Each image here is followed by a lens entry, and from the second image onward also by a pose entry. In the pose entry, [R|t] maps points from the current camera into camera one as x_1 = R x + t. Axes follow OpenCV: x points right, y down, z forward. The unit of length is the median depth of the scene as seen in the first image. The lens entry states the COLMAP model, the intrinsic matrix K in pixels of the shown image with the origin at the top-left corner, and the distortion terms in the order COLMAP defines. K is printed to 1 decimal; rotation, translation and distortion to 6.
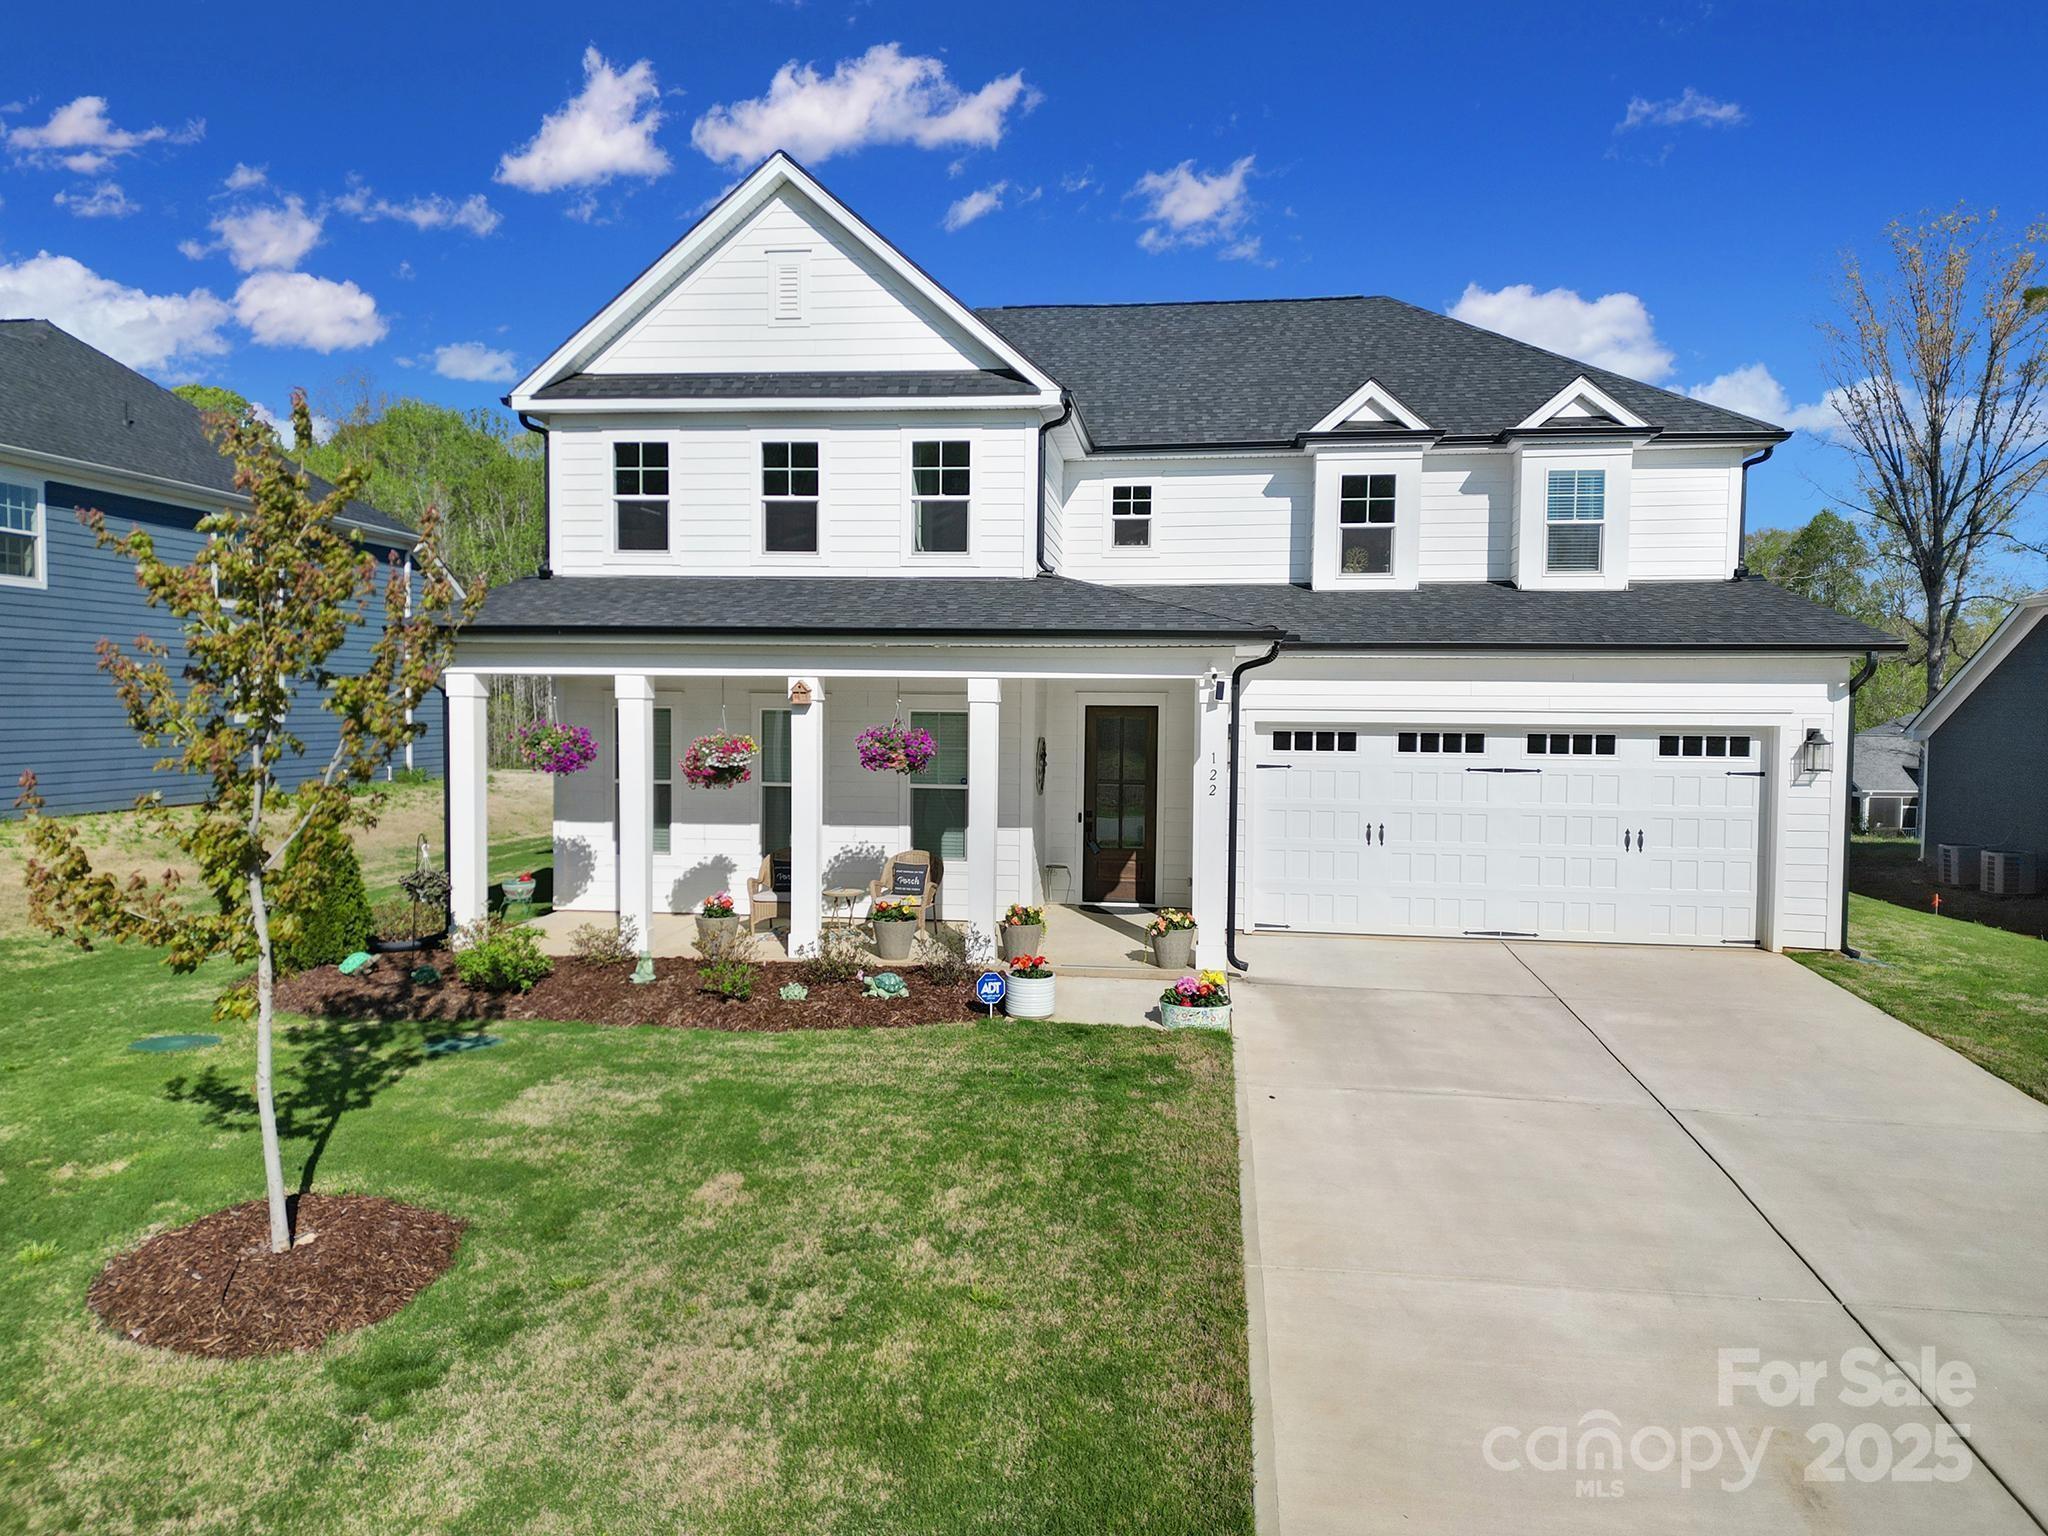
lens RADIAL K [[1409.8, 0, 1024.0], [0, 1409.8, 768.0], [0, 0, 1]] dist [0.078433, -0.067481]
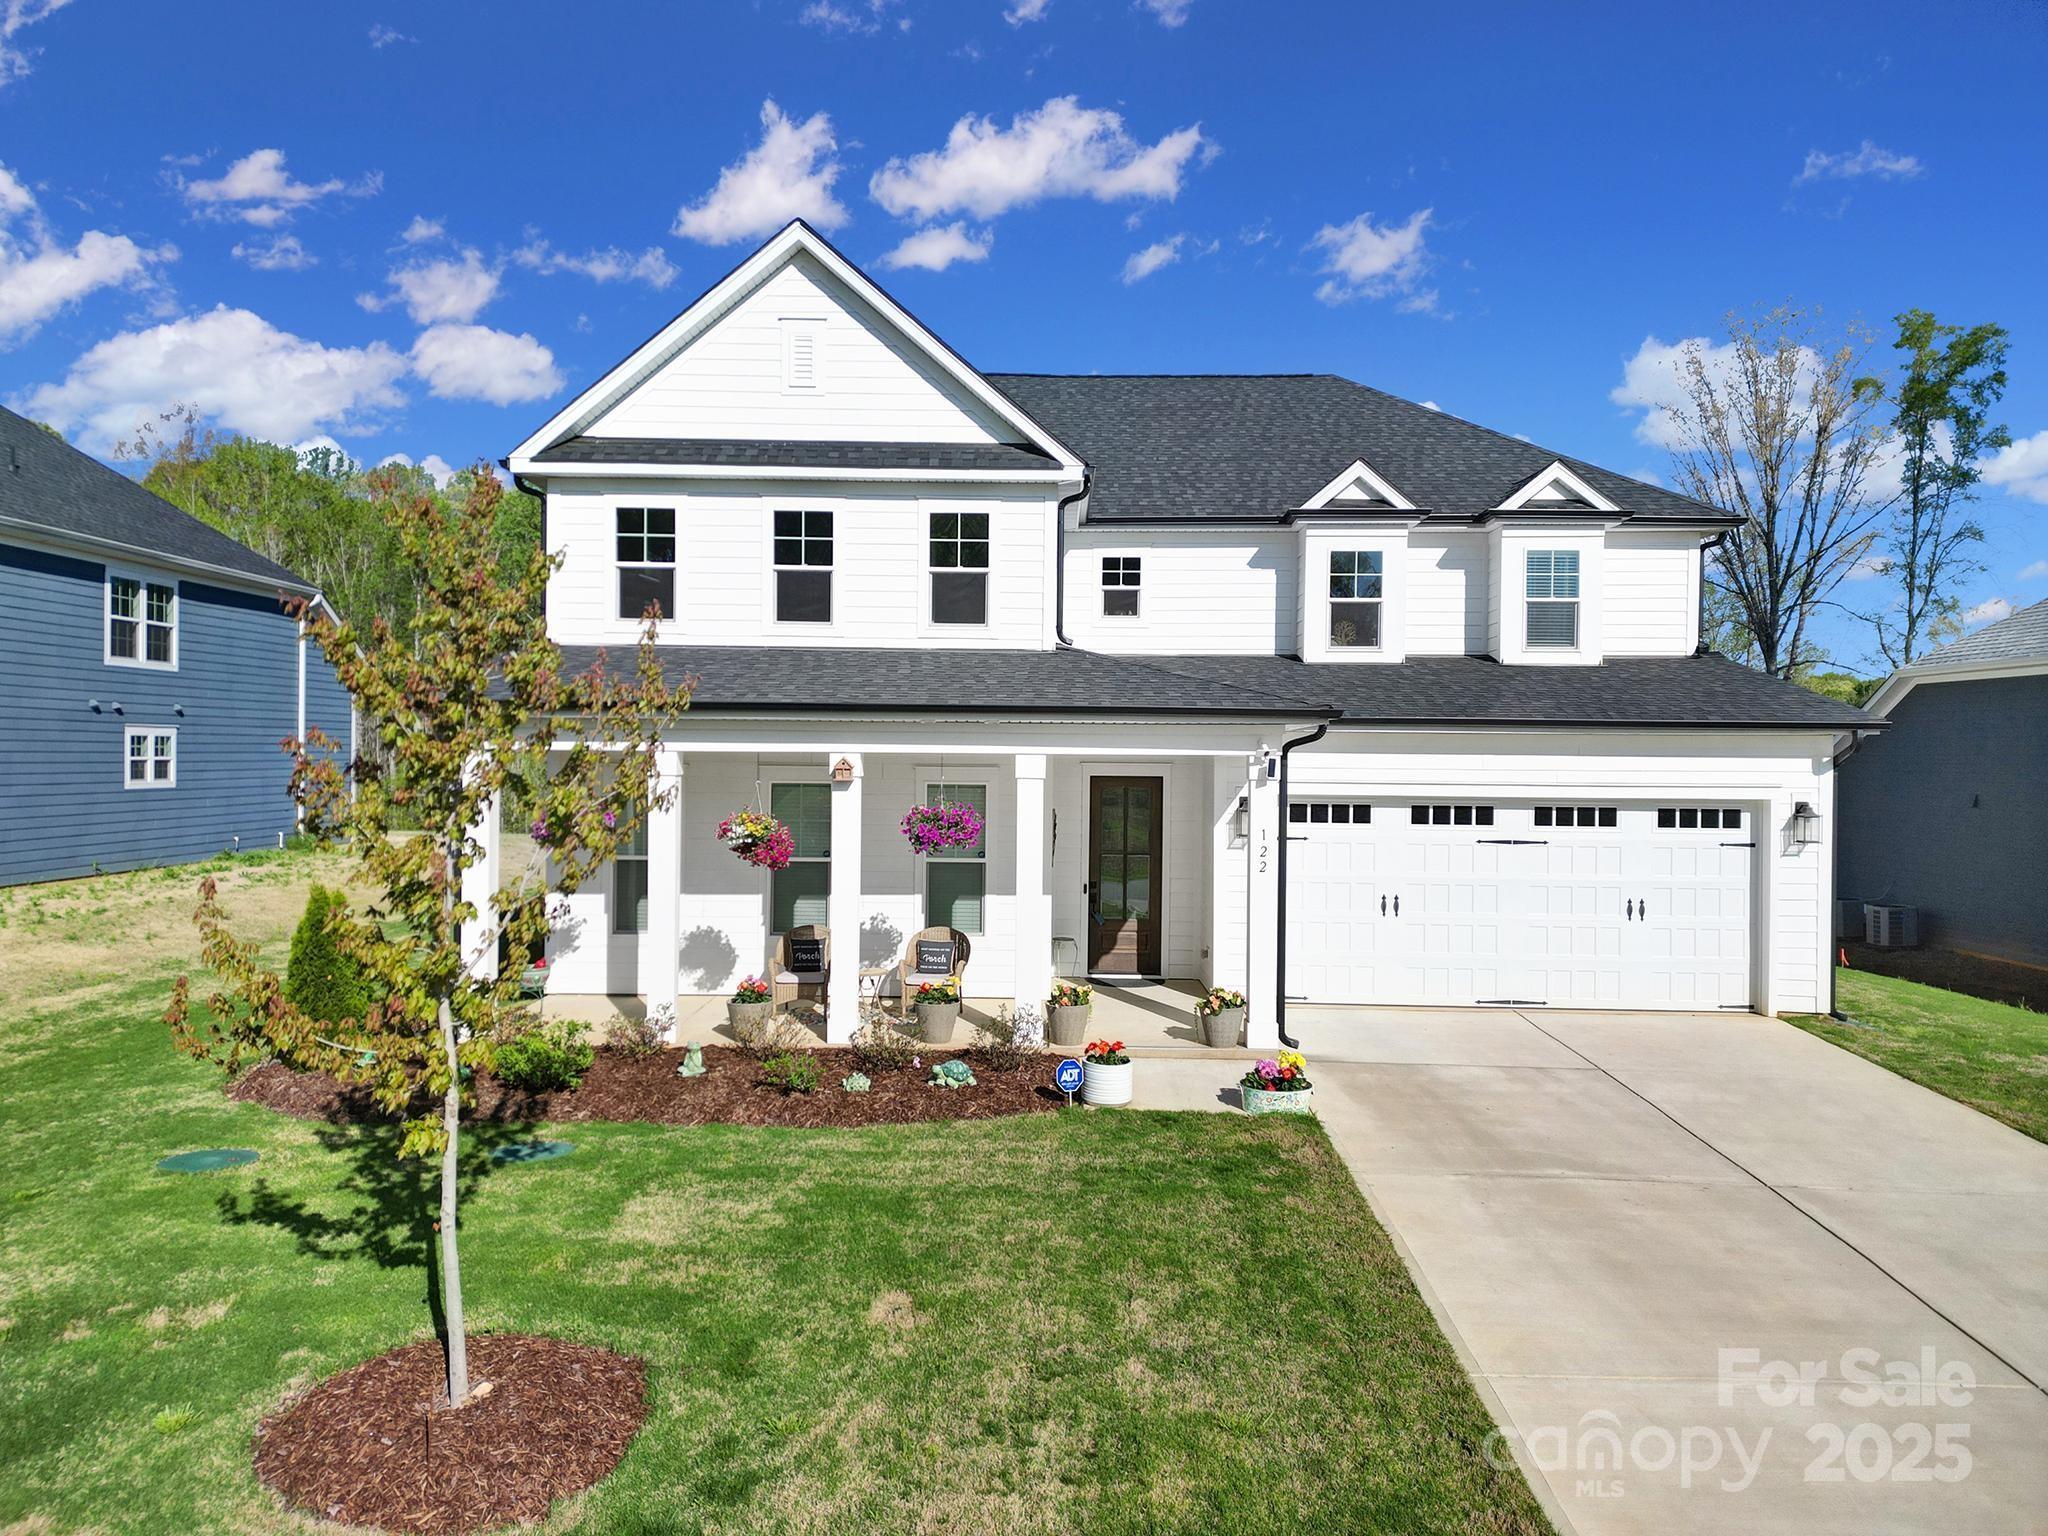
lens RADIAL K [[1409.8, 0, 1024.0], [0, 1409.8, 768.0], [0, 0, 1]] dist [0.078433, -0.067481]
pose [[0.994108, -0.000899, 0.108386, -0.125482], [0.004683, 0.999388, -0.034665, -0.018165], [-0.108289, 0.034968, 0.993504, 0.016748]]
